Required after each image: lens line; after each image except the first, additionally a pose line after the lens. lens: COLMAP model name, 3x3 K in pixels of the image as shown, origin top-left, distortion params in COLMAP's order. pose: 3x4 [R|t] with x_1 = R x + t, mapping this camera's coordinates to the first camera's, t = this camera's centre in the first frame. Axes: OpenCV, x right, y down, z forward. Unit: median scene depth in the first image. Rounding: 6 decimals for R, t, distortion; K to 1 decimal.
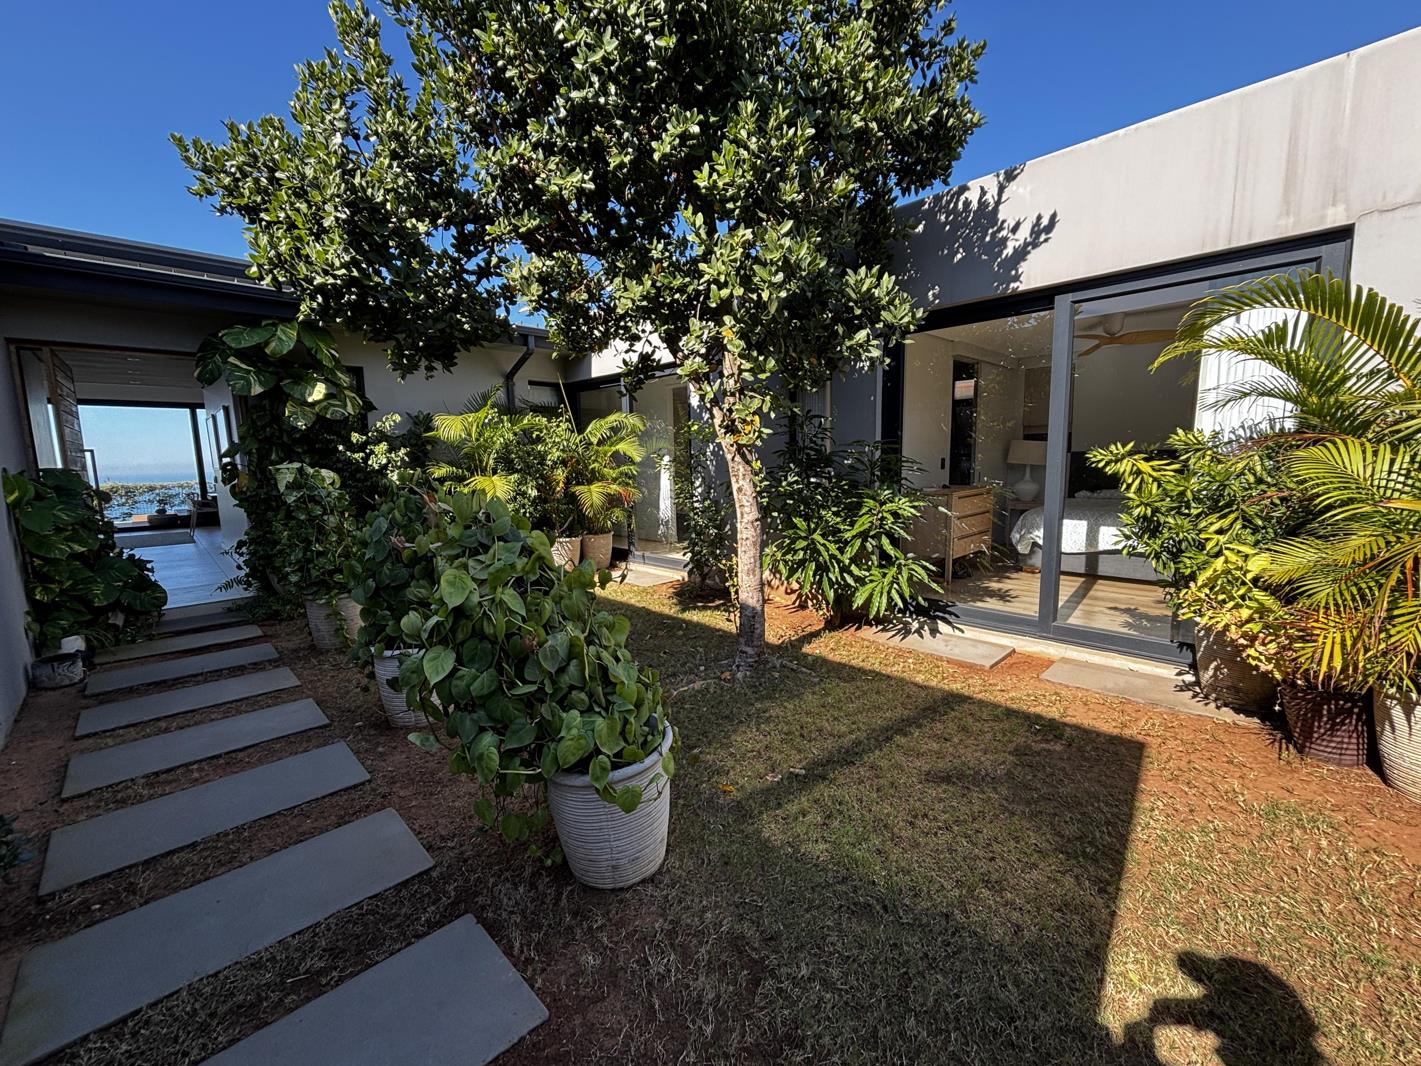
lens RADIAL K [[578.5, 0, 709.2], [0, 578.5, 537.1], [0, 0, 1]] dist [-0.006716, 0.001382]
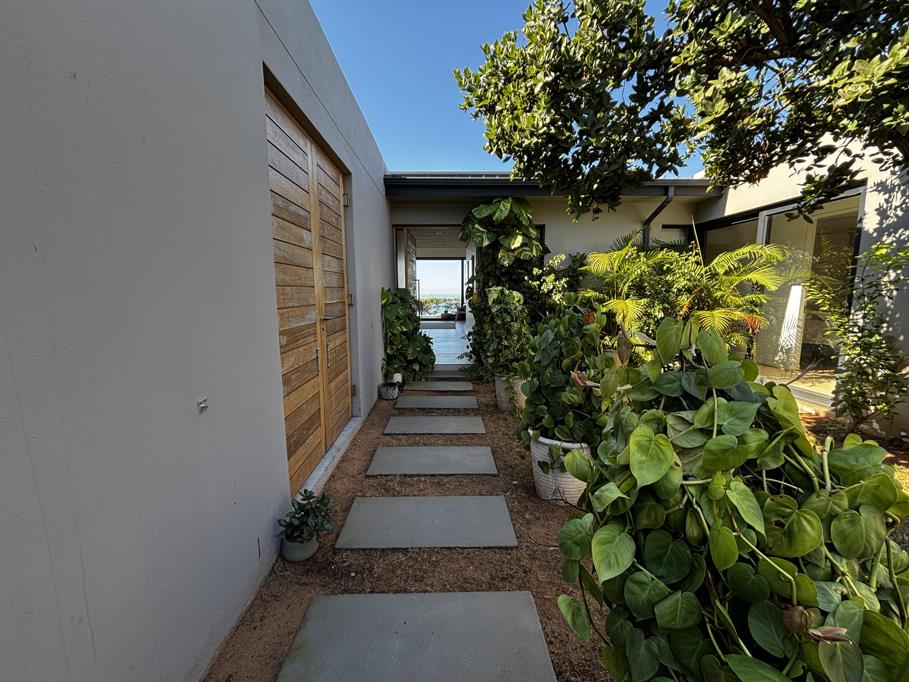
lens RADIAL K [[370.1, 0, 452.4], [0, 370.1, 338.8], [0, 0, 1]] dist [-0.006716, 0.001382]
pose [[0.727368, 0.104915, -0.678180, -0.132134], [-0.104555, 0.993650, 0.041580, -0.019362], [0.678236, 0.040663, 0.733718, 0.205922]]
